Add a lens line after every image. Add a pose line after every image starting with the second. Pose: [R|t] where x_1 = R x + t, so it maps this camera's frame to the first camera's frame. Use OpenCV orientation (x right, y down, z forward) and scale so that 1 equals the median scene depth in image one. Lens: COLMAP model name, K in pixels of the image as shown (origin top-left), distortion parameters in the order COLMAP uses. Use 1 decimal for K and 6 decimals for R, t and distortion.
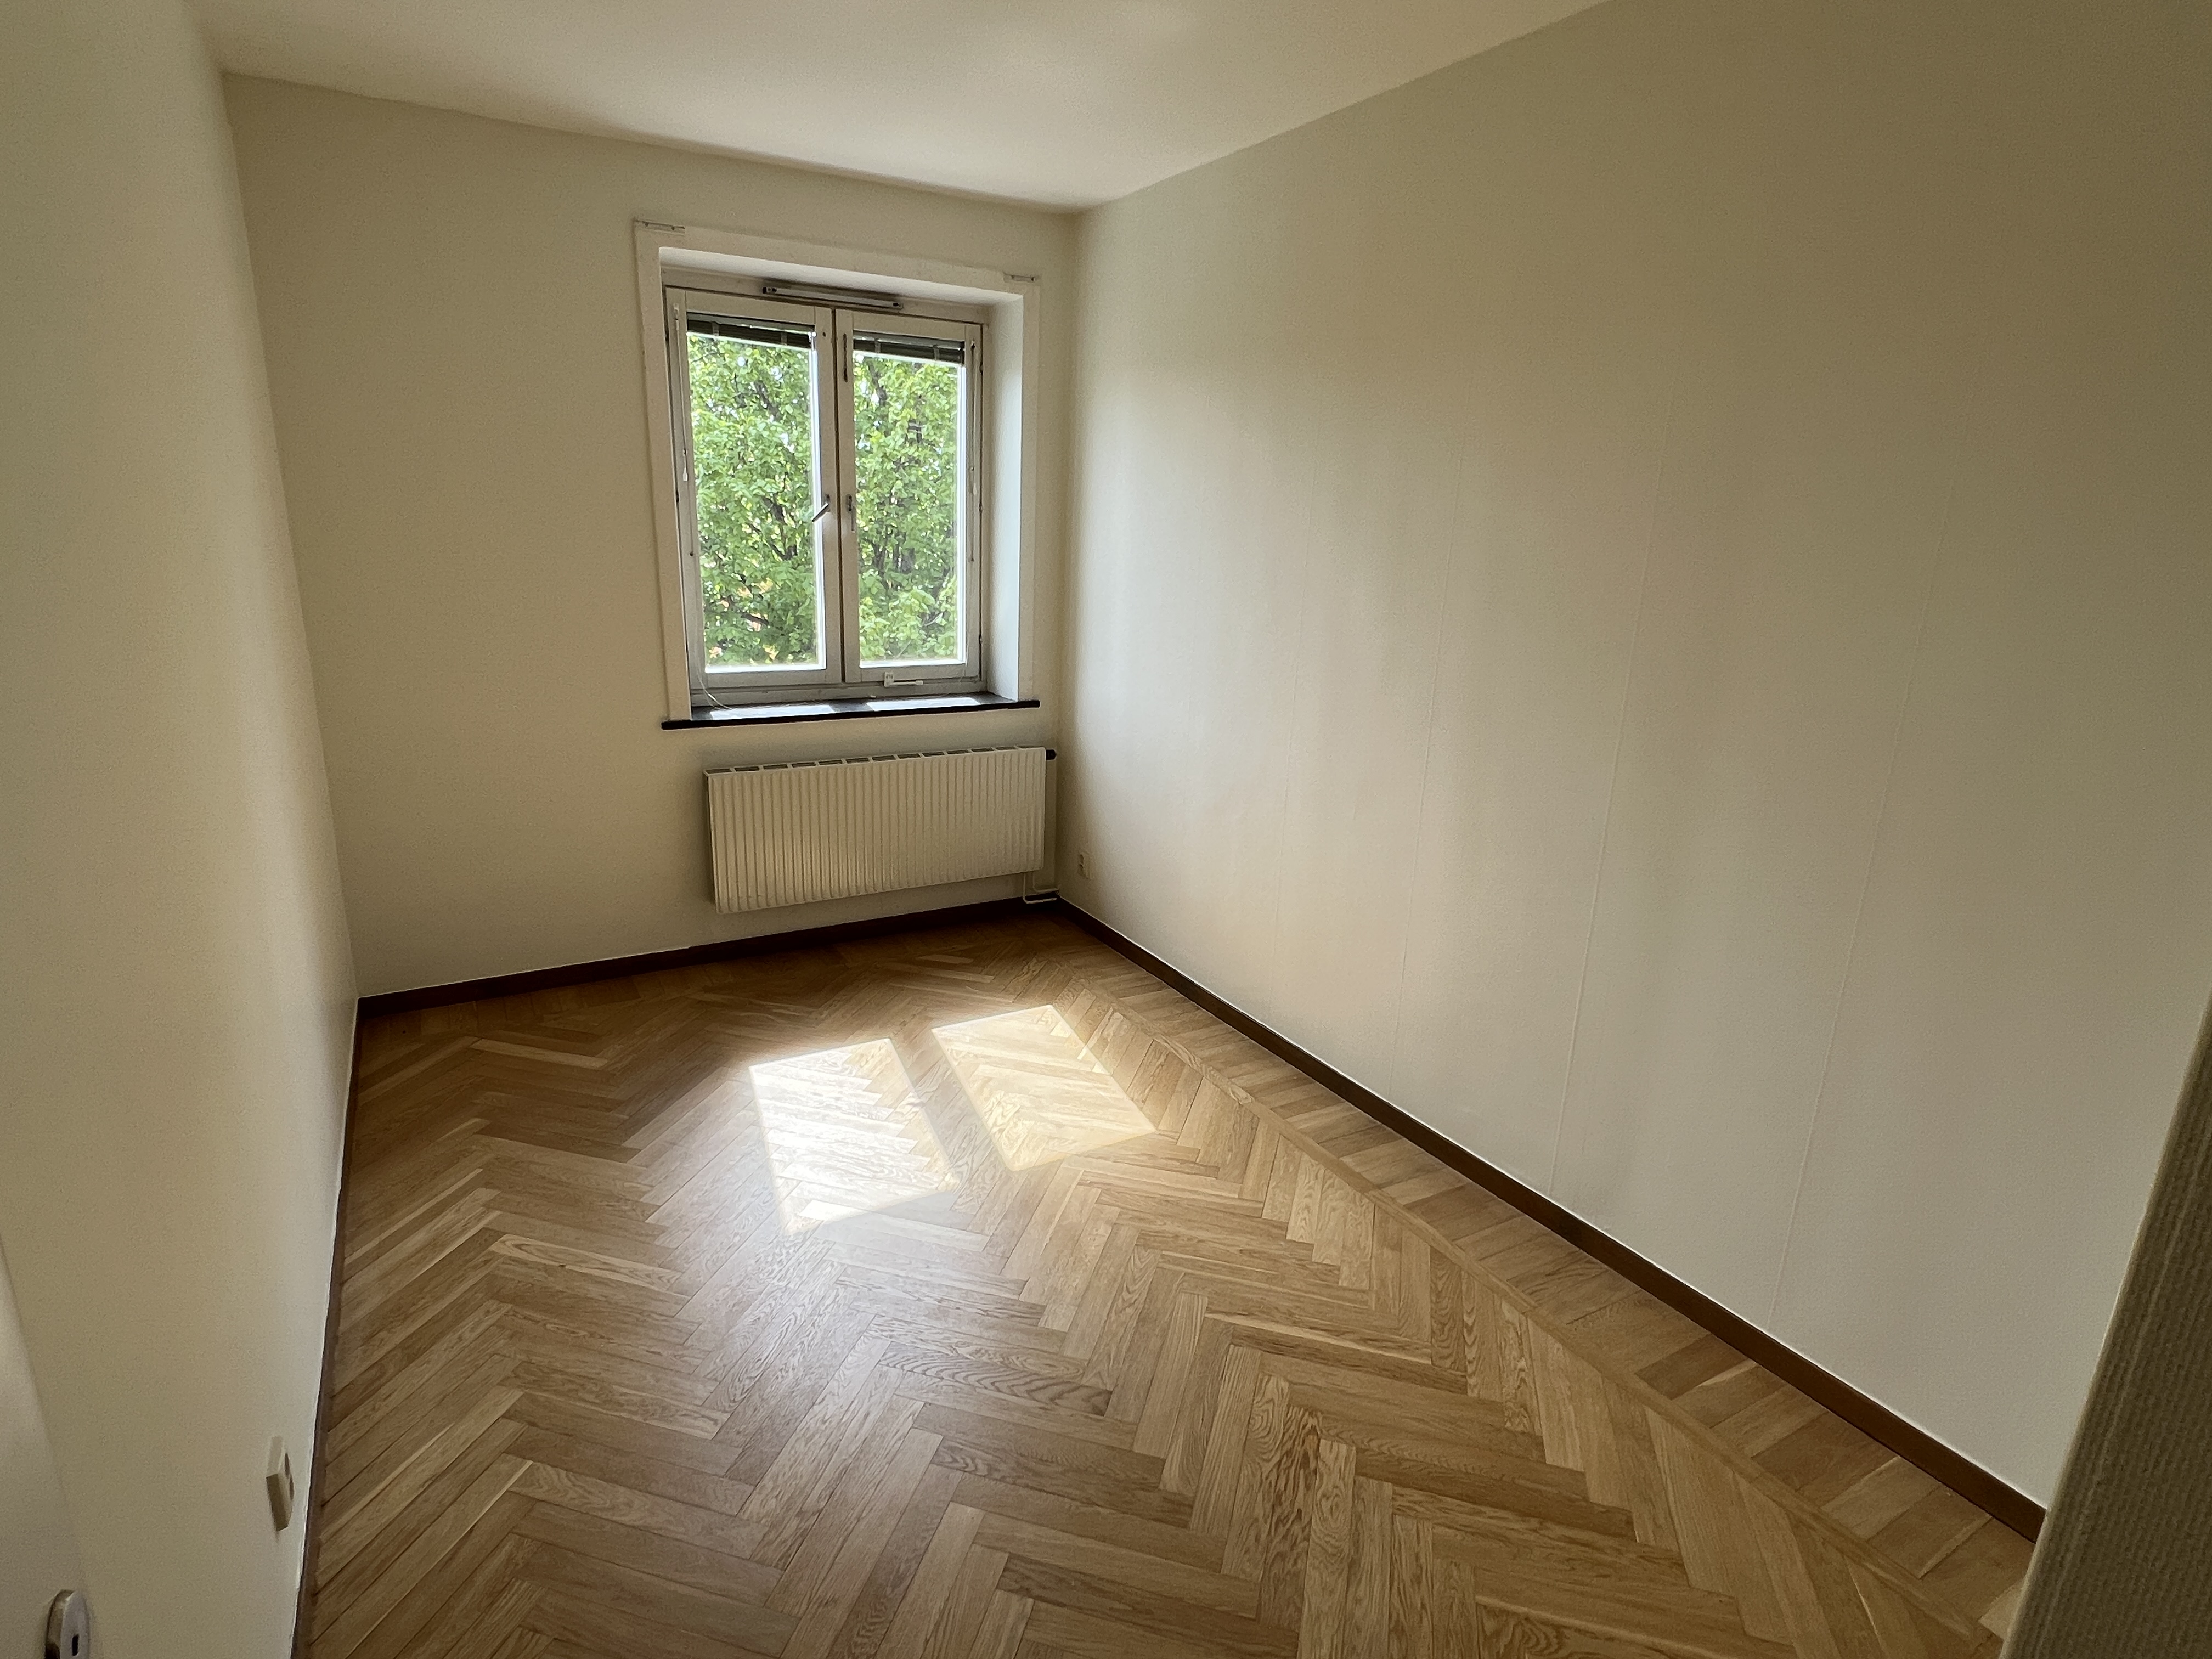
lens RADIAL K [[1119.9, 0, 1104.8], [0, 1119.9, 829.6], [0, 0, 1]] dist [0.003039, 0.000097]
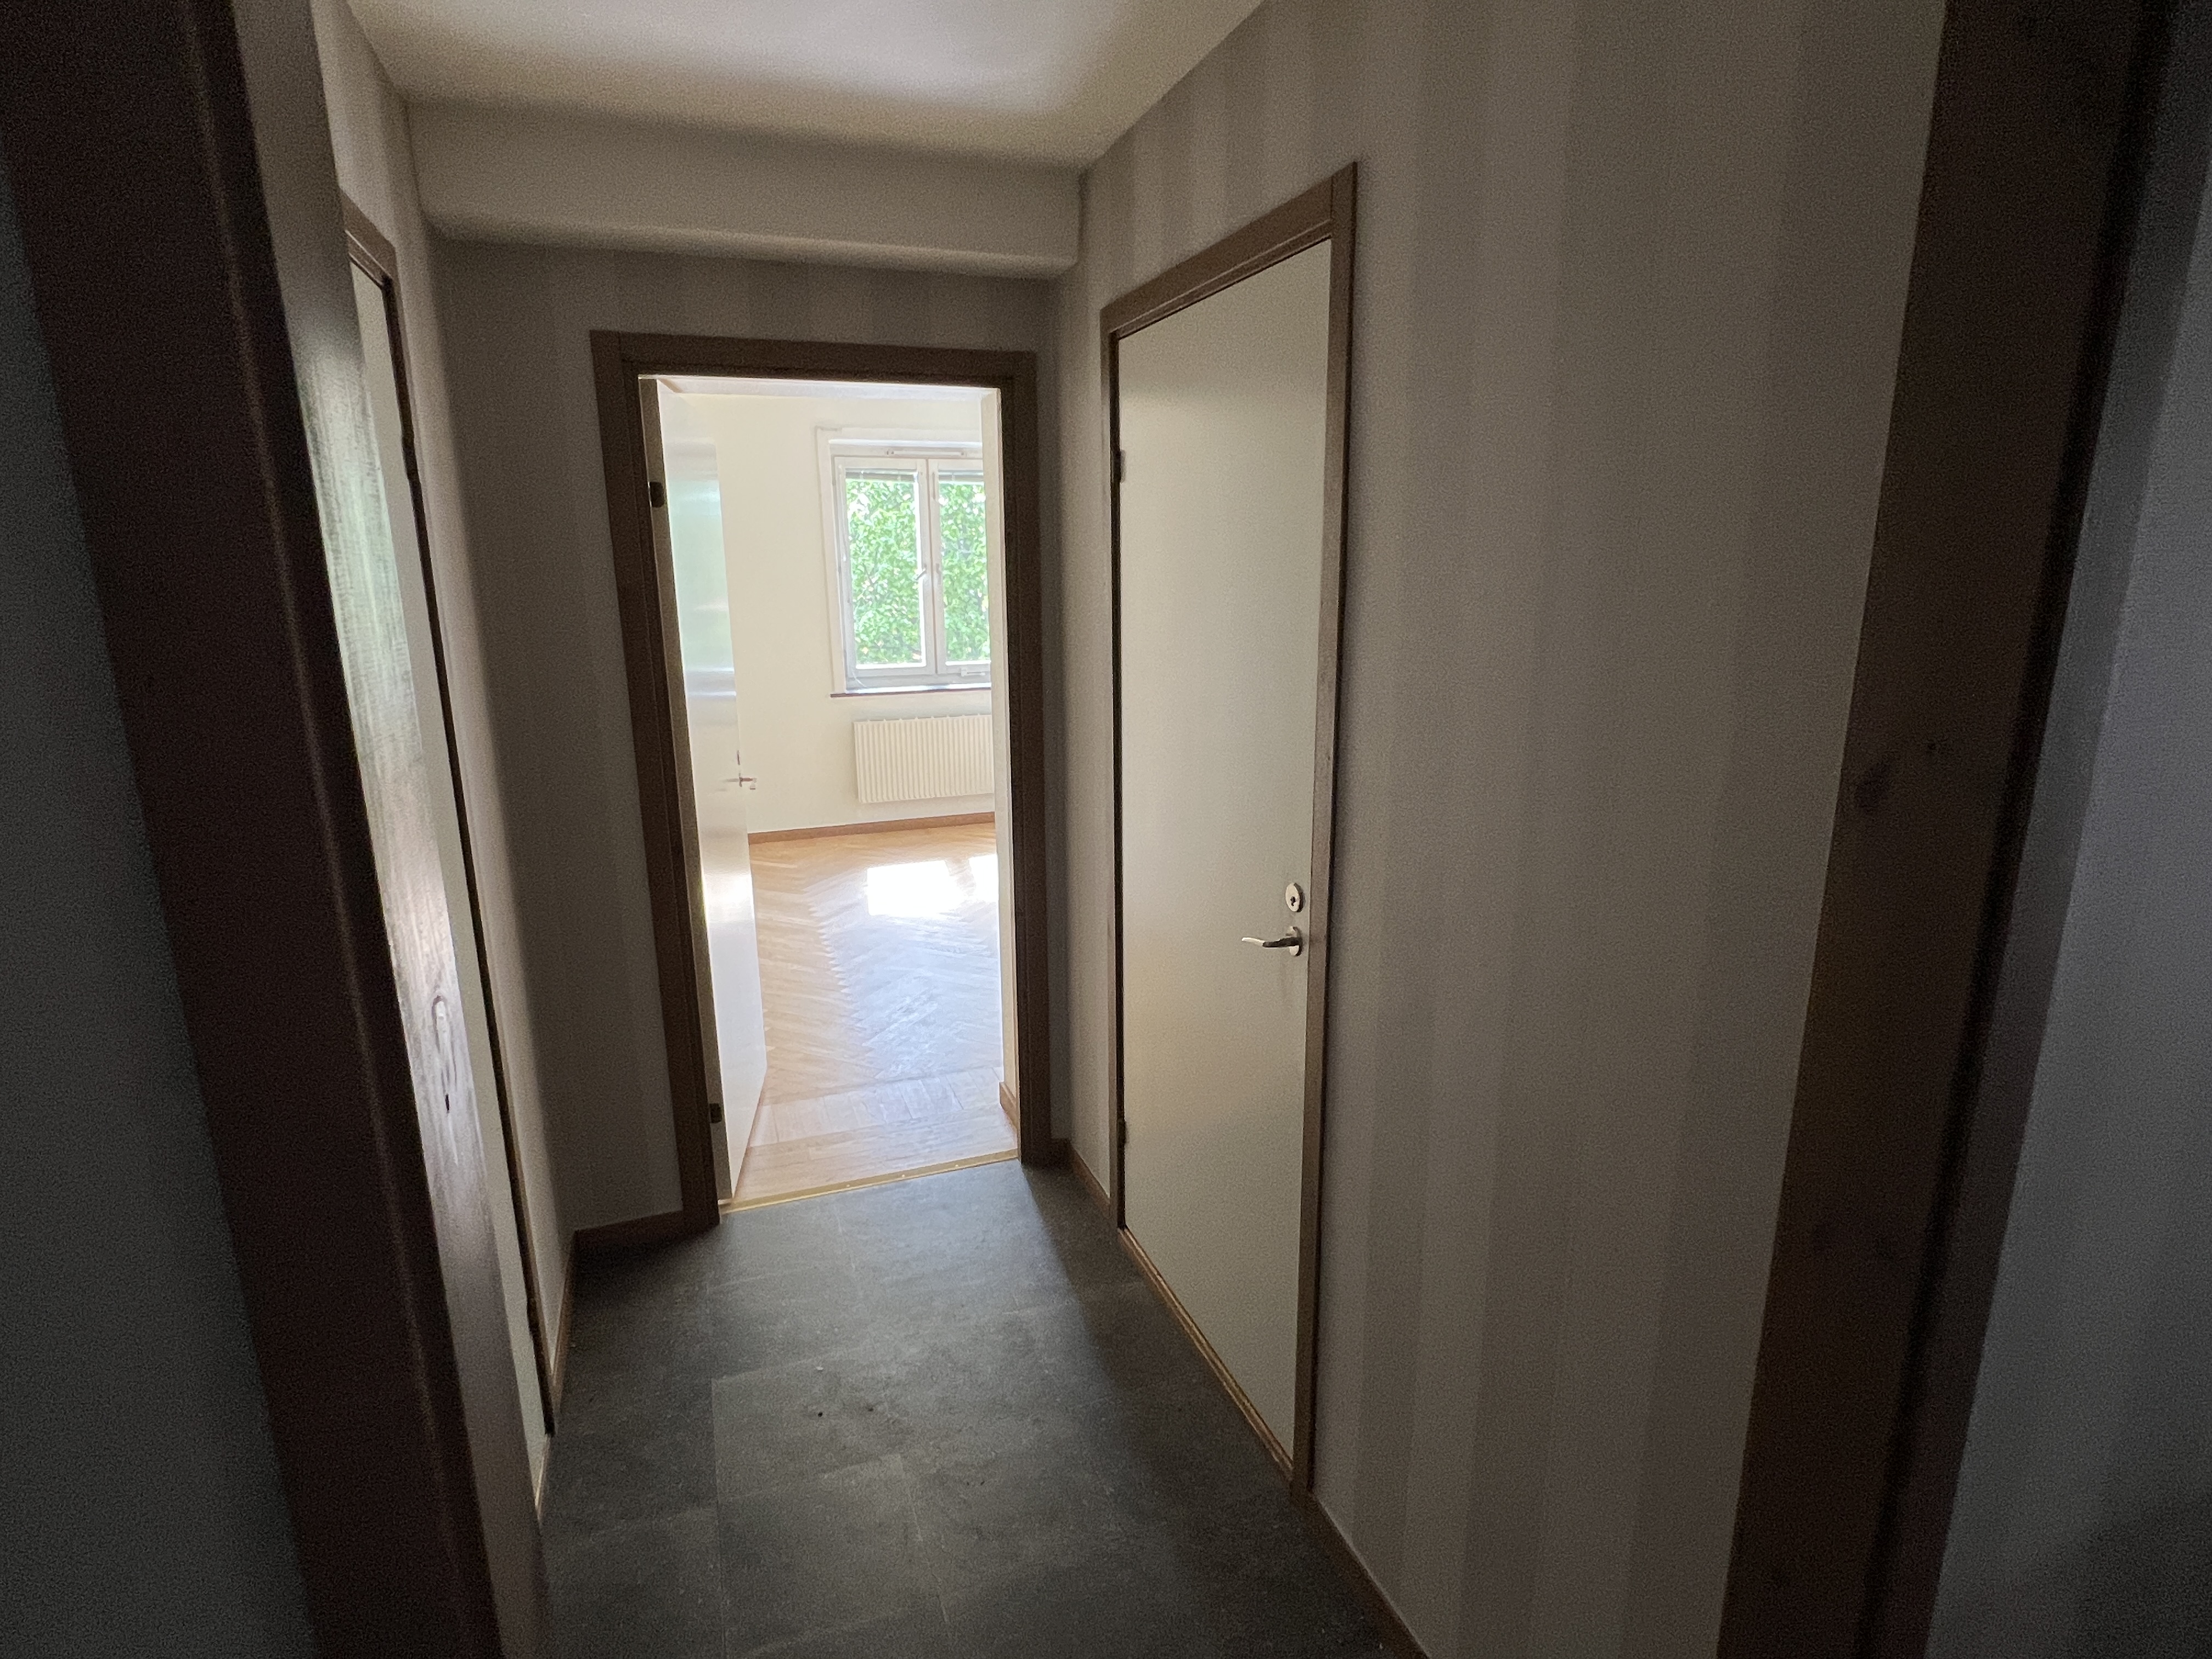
lens RADIAL K [[1119.9, 0, 1112.5], [0, 1119.9, 823.6], [0, 0, 1]] dist [0.003039, 0.000097]
pose [[0.985468, -0.014175, -0.169269, 0.333296], [0.003849, 0.998120, -0.061175, 0.212938], [0.169818, 0.059634, 0.983669, -0.640577]]
